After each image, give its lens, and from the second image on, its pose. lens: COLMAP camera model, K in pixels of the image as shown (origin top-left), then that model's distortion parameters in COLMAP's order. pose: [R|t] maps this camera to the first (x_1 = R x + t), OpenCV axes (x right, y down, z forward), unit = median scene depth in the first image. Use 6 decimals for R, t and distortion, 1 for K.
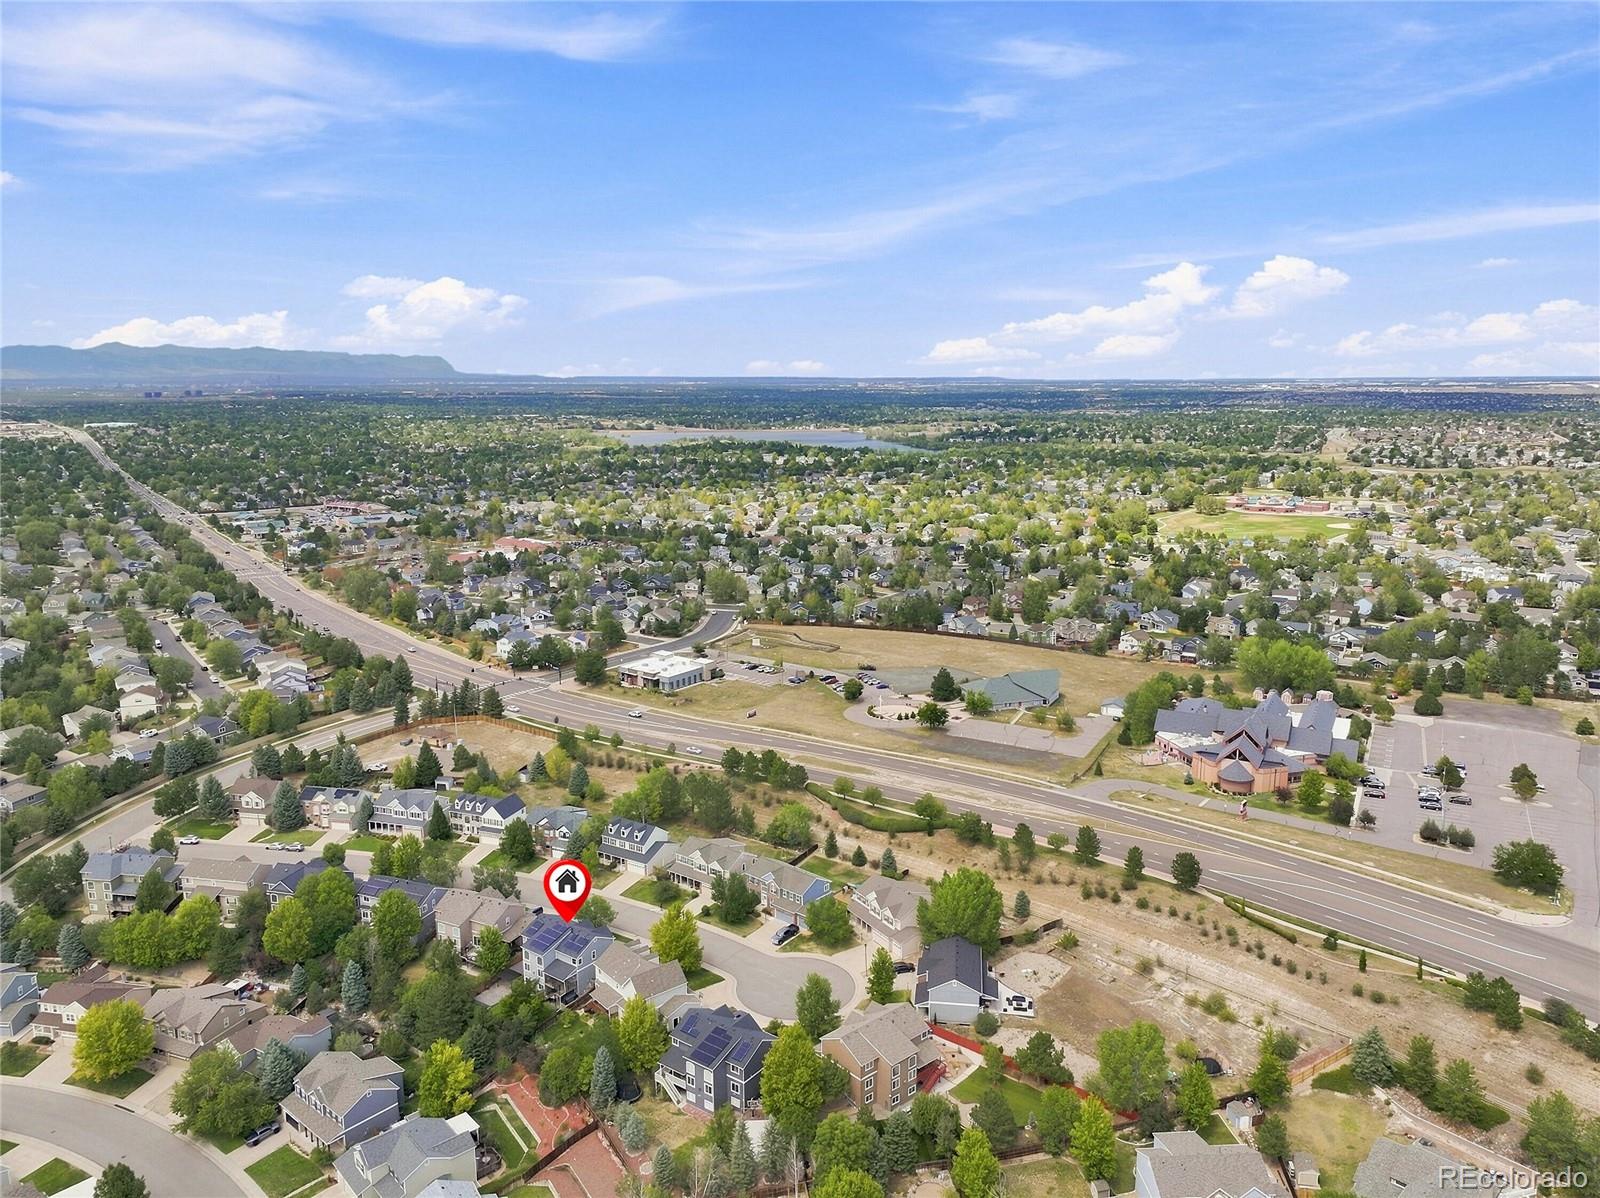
lens RADIAL K [[1106.4, 0, 798.6], [0, 1106.4, 595.2], [0, 0, 1]] dist [-0.001135, 0.021633]
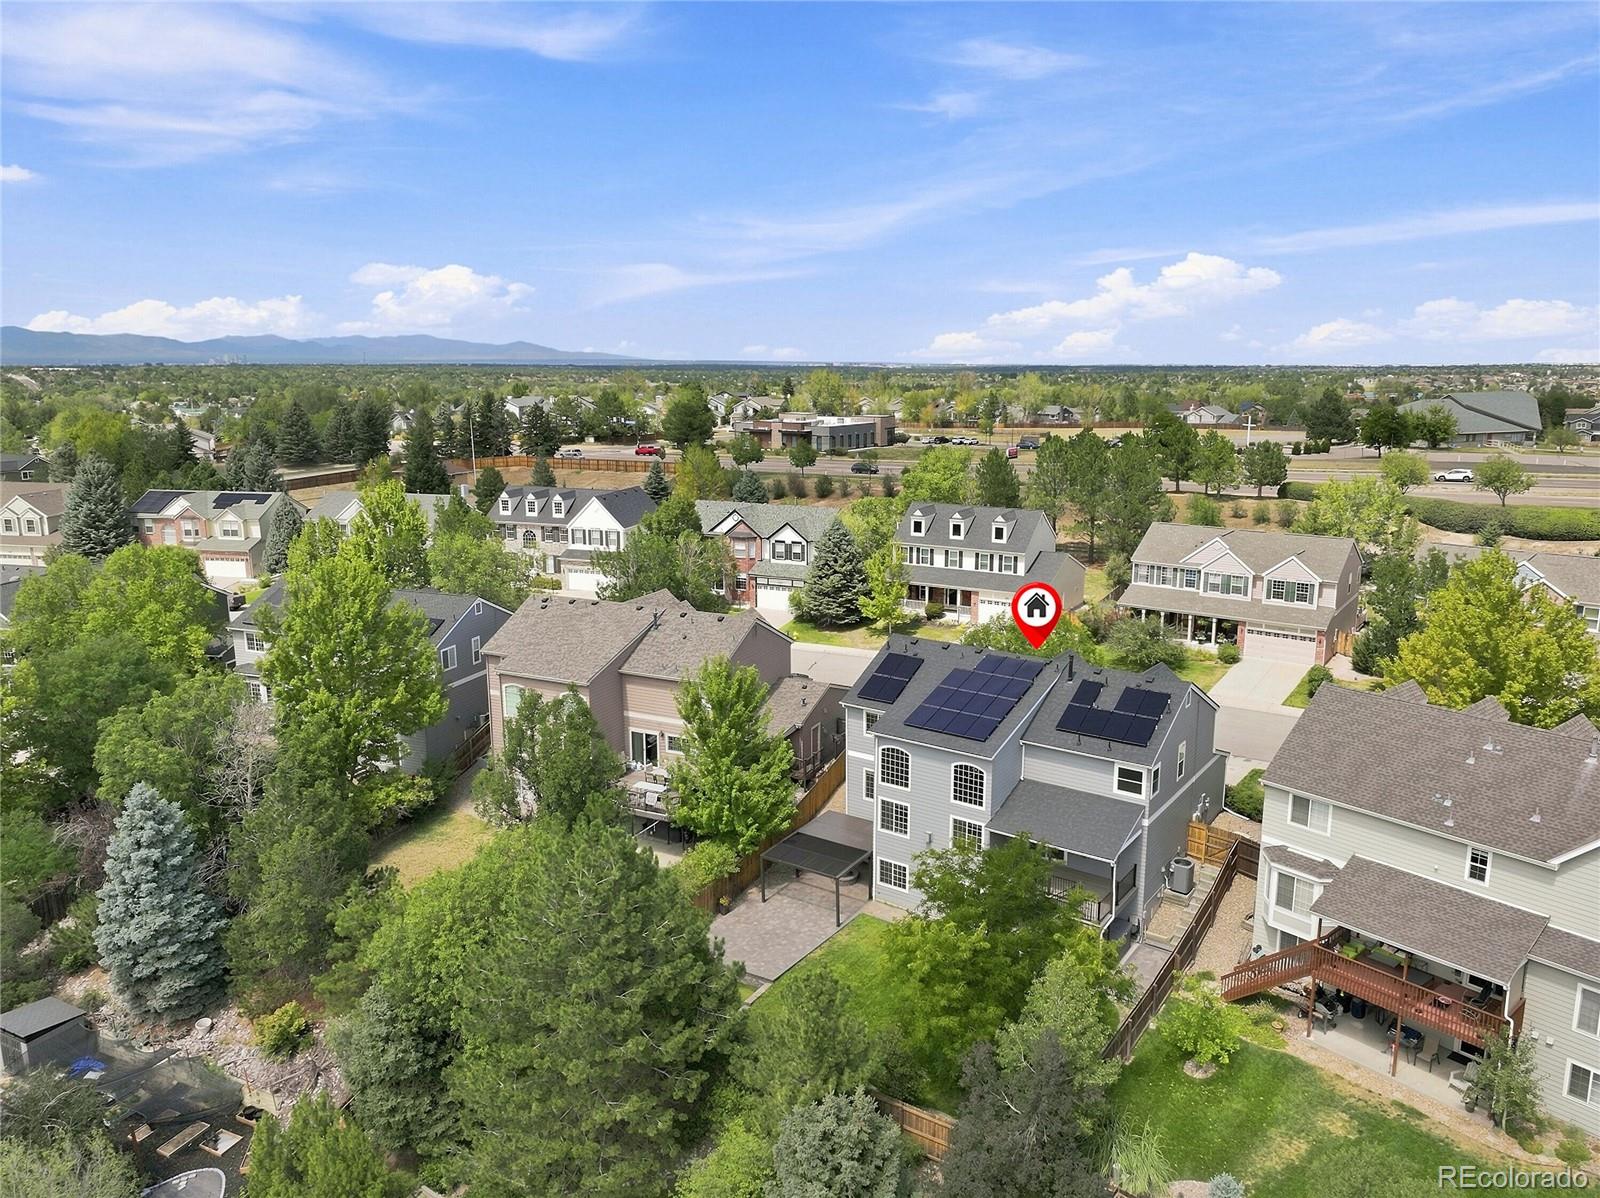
lens RADIAL K [[1129.3, 0, 804.2], [0, 1129.3, 574.9], [0, 0, 1]] dist [0.000683, 0.012271]
pose [[0.999777, -0.004820, 0.020557, -0.227035], [0.004725, 0.999978, 0.004664, 0.237130], [-0.020579, -0.004566, 0.999778, 0.635065]]
